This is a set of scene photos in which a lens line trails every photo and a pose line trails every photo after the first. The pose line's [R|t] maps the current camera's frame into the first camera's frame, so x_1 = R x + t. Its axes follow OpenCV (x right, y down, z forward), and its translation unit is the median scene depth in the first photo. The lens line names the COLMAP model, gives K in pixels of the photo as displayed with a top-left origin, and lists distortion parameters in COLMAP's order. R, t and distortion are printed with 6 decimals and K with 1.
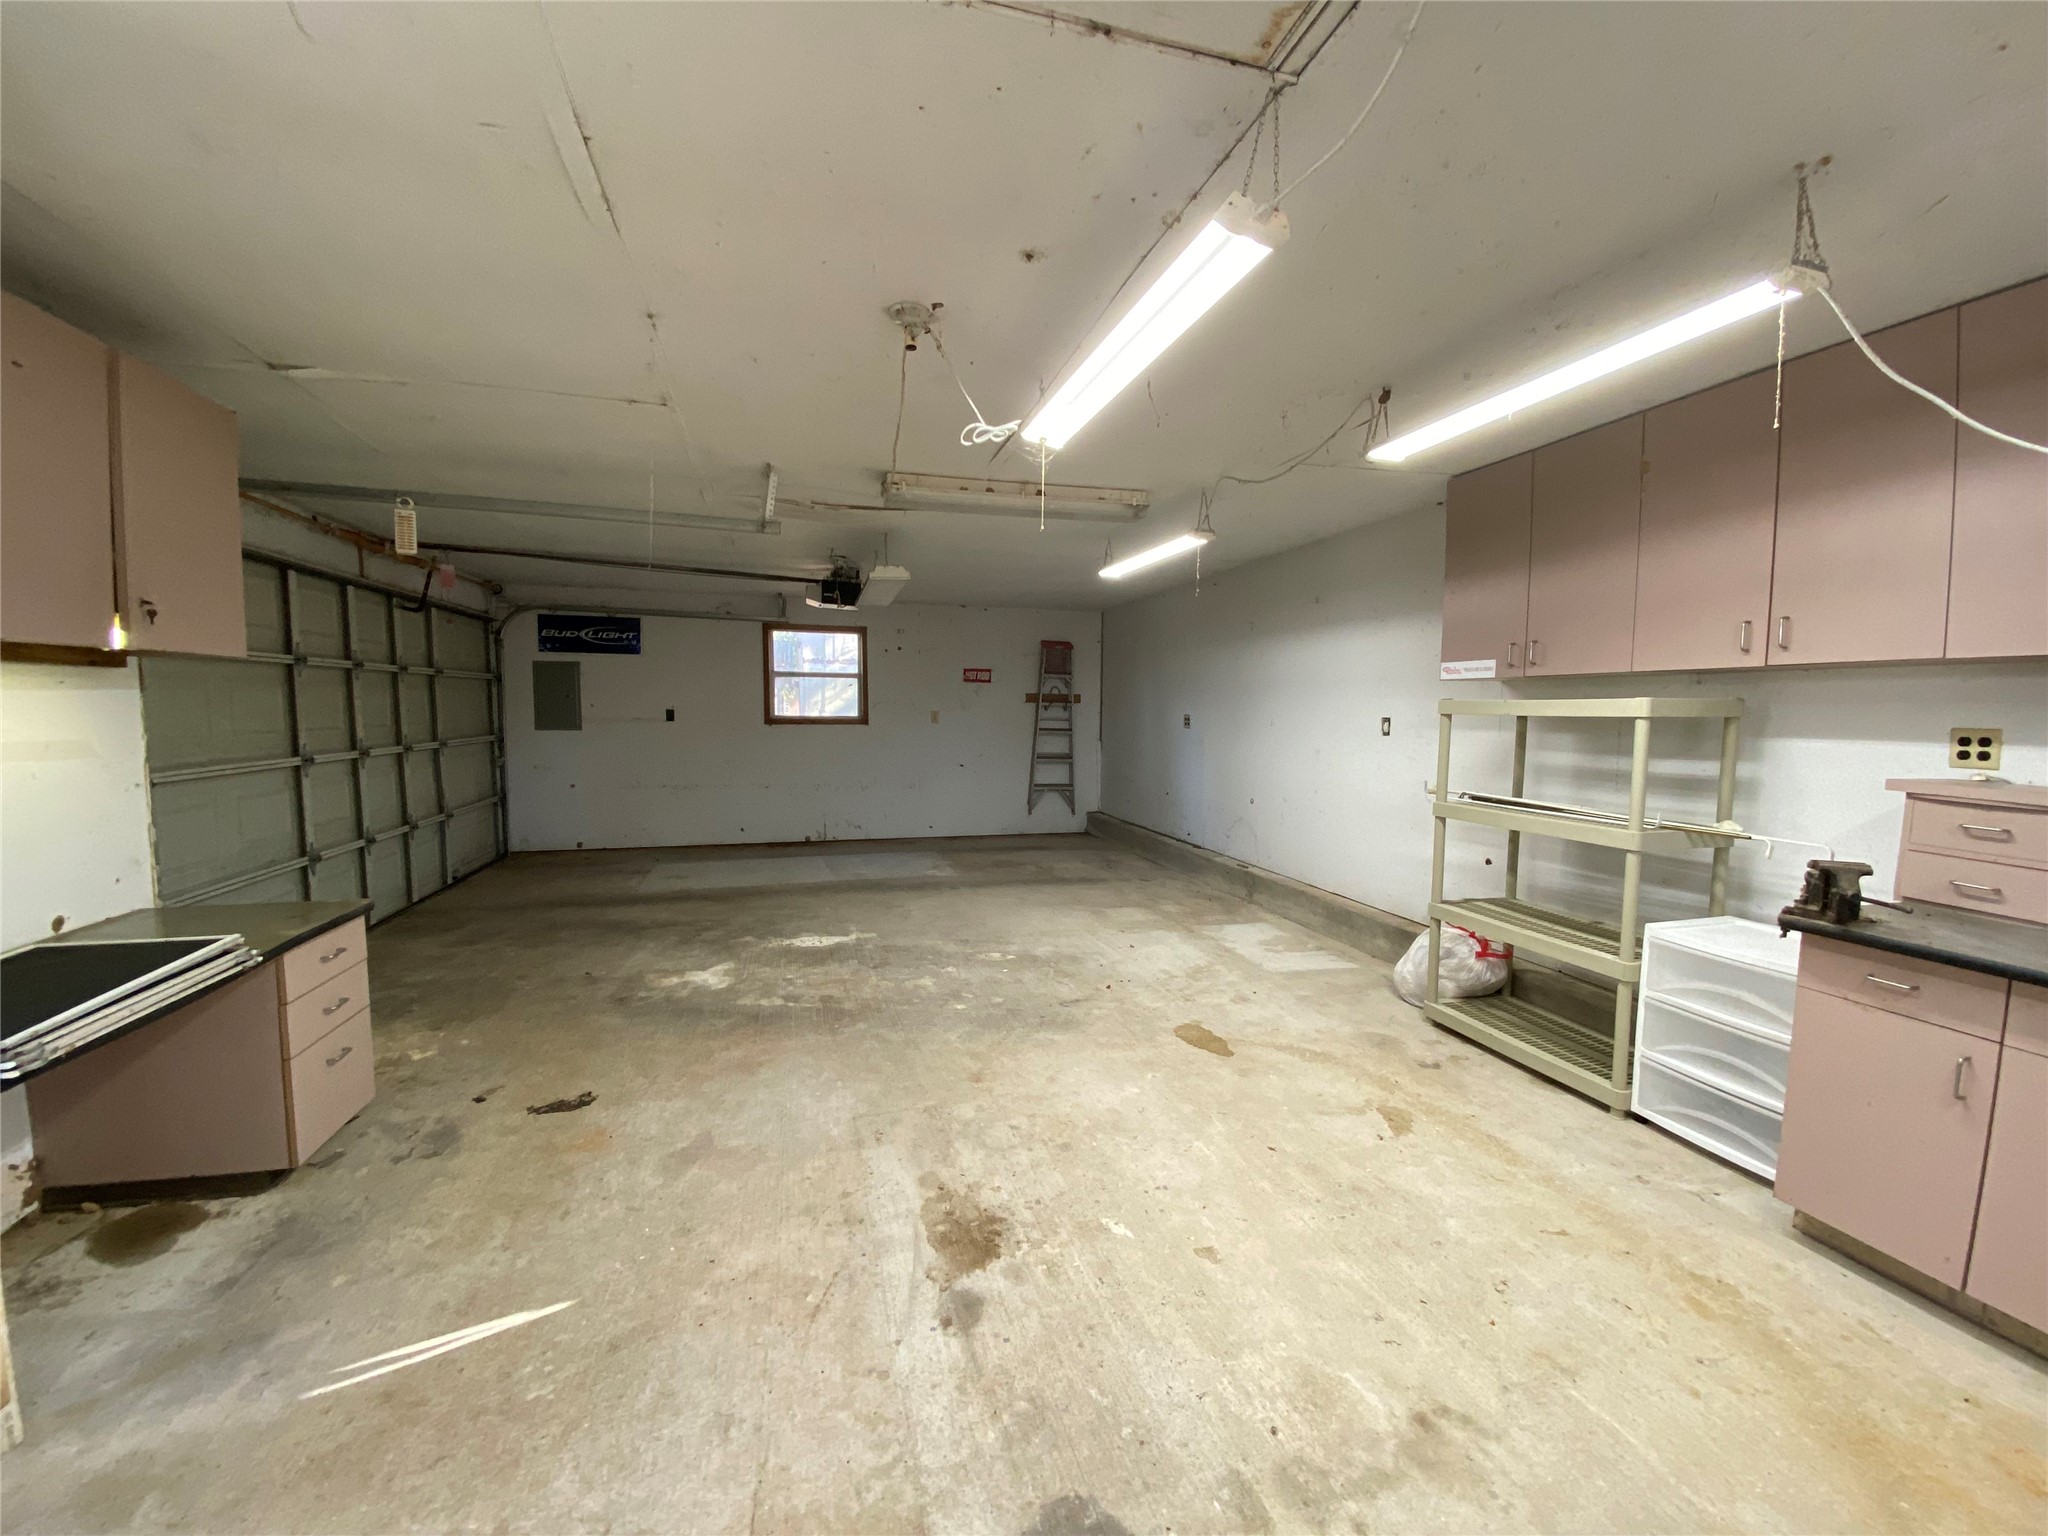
lens RADIAL K [[826.3, 0, 1015.8], [0, 826.3, 773.3], [0, 0, 1]] dist [0.029679, -0.023141]
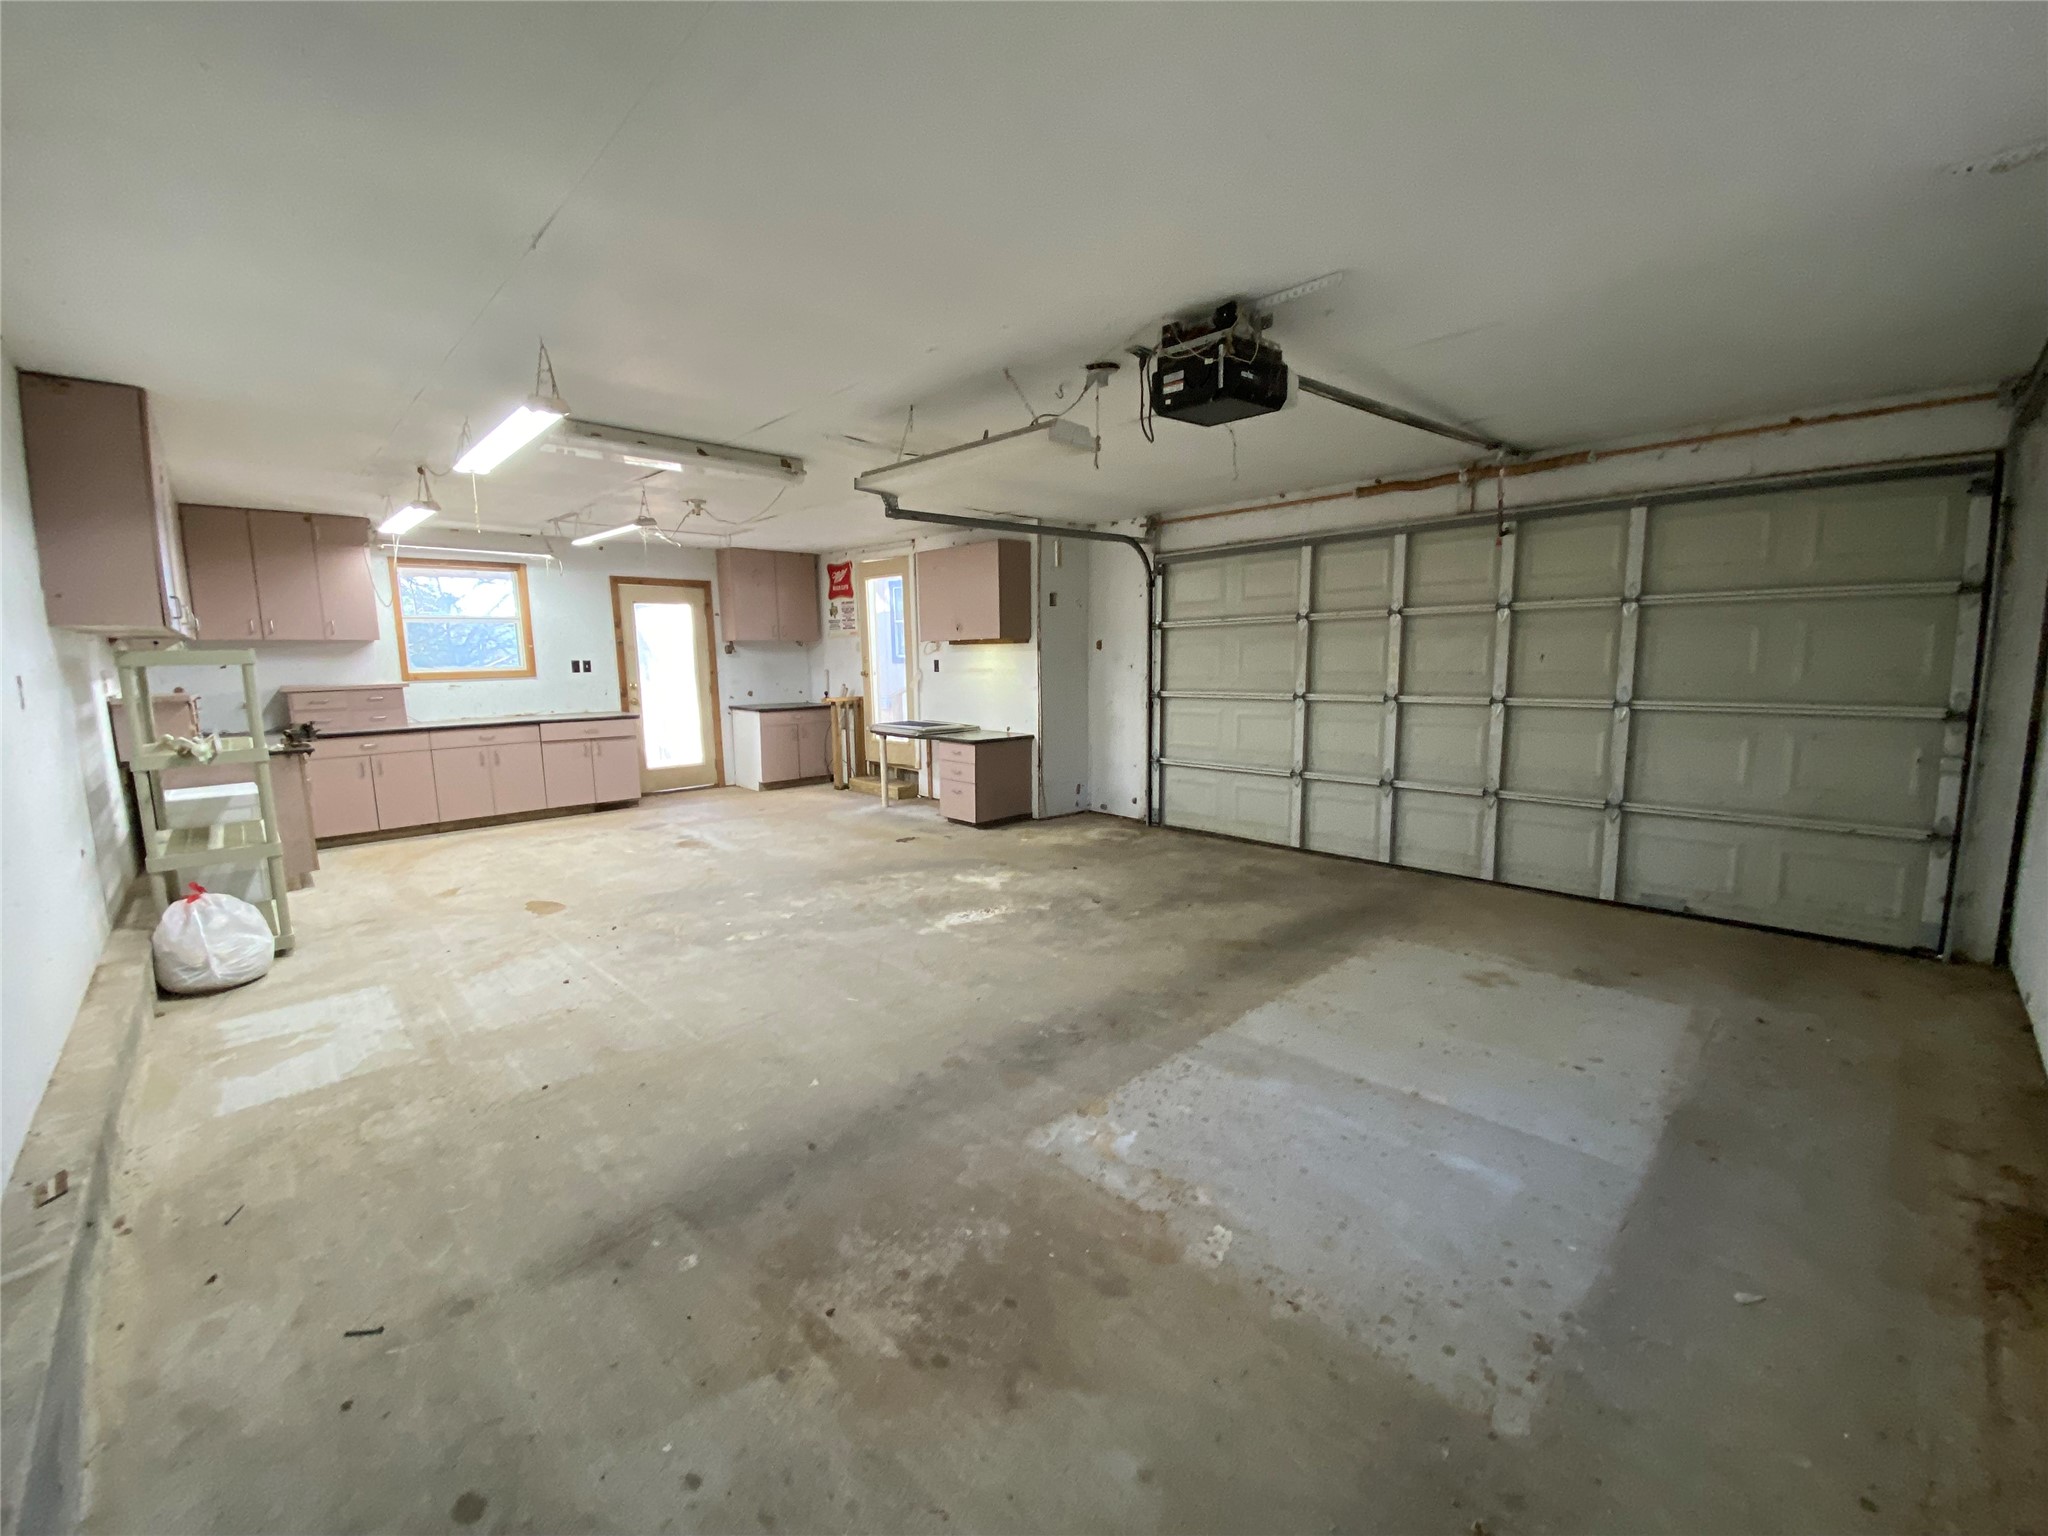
lens RADIAL K [[808.9, 0, 1024.0], [0, 808.9, 768.0], [0, 0, 1]] dist [-0.000036, -0.020955]
pose [[-0.874393, 0.063370, -0.481063, 0.154018], [-0.037865, 0.979500, 0.197851, -0.171359], [0.483739, 0.191215, -0.854069, 2.311381]]
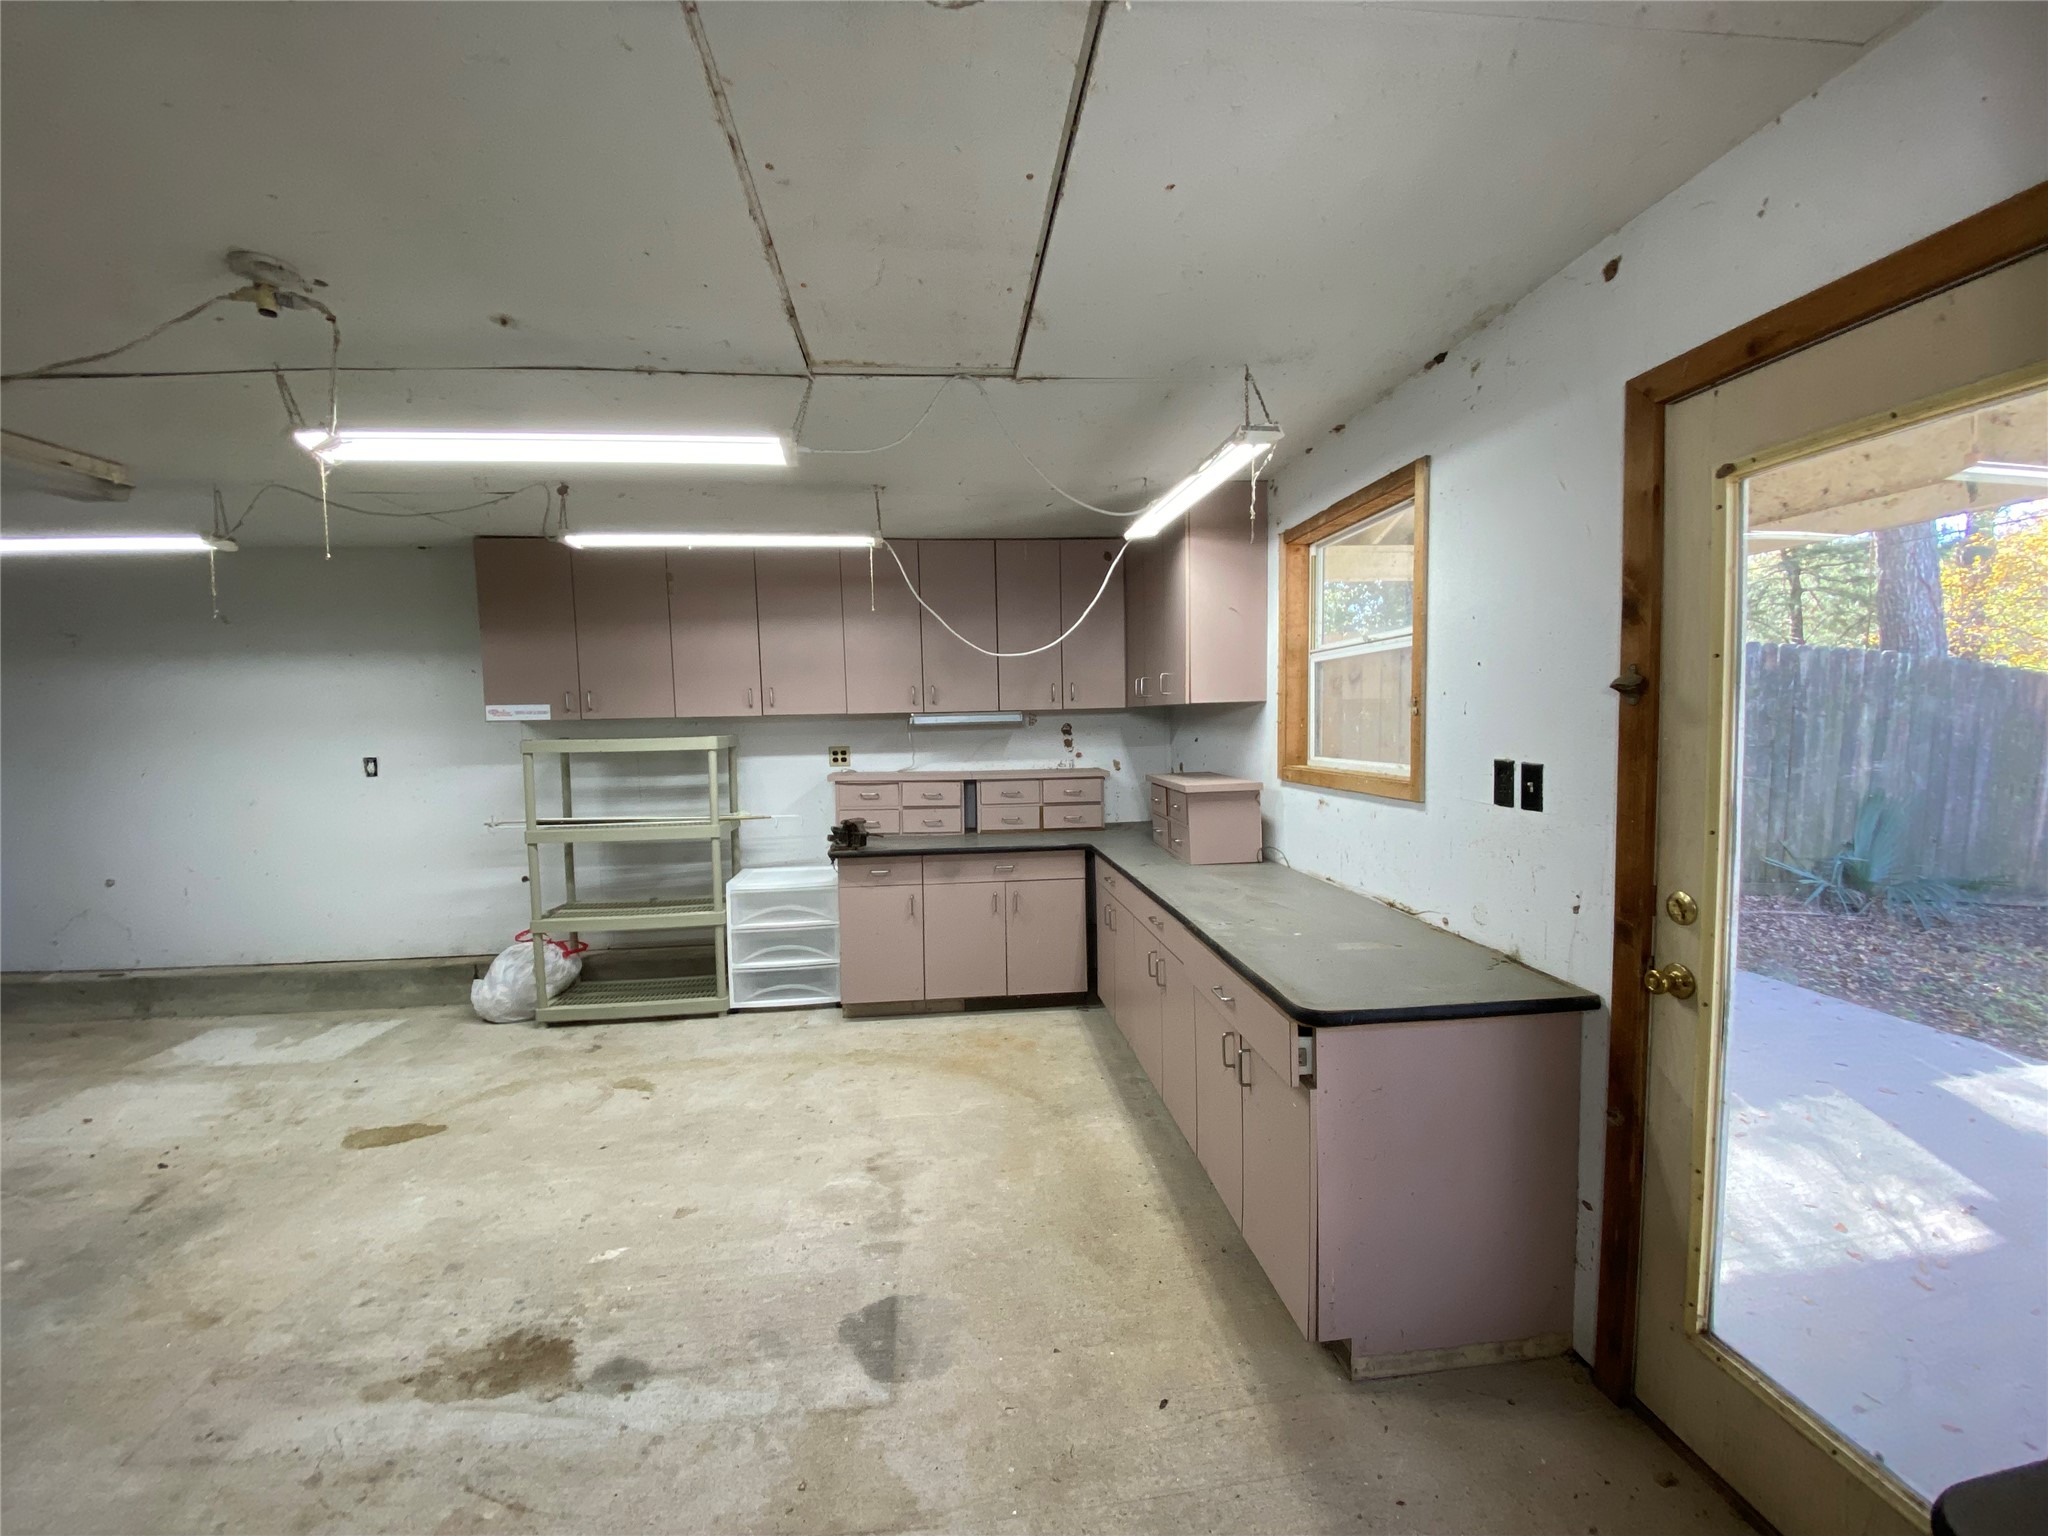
lens RADIAL K [[826.3, 0, 1015.8], [0, 826.3, 773.3], [0, 0, 1]] dist [0.029679, -0.023141]
pose [[0.164974, -0.082857, 0.982811, -0.482370], [0.100475, 0.992693, 0.066824, -0.051958], [-0.981167, 0.087724, 0.172093, 0.153631]]
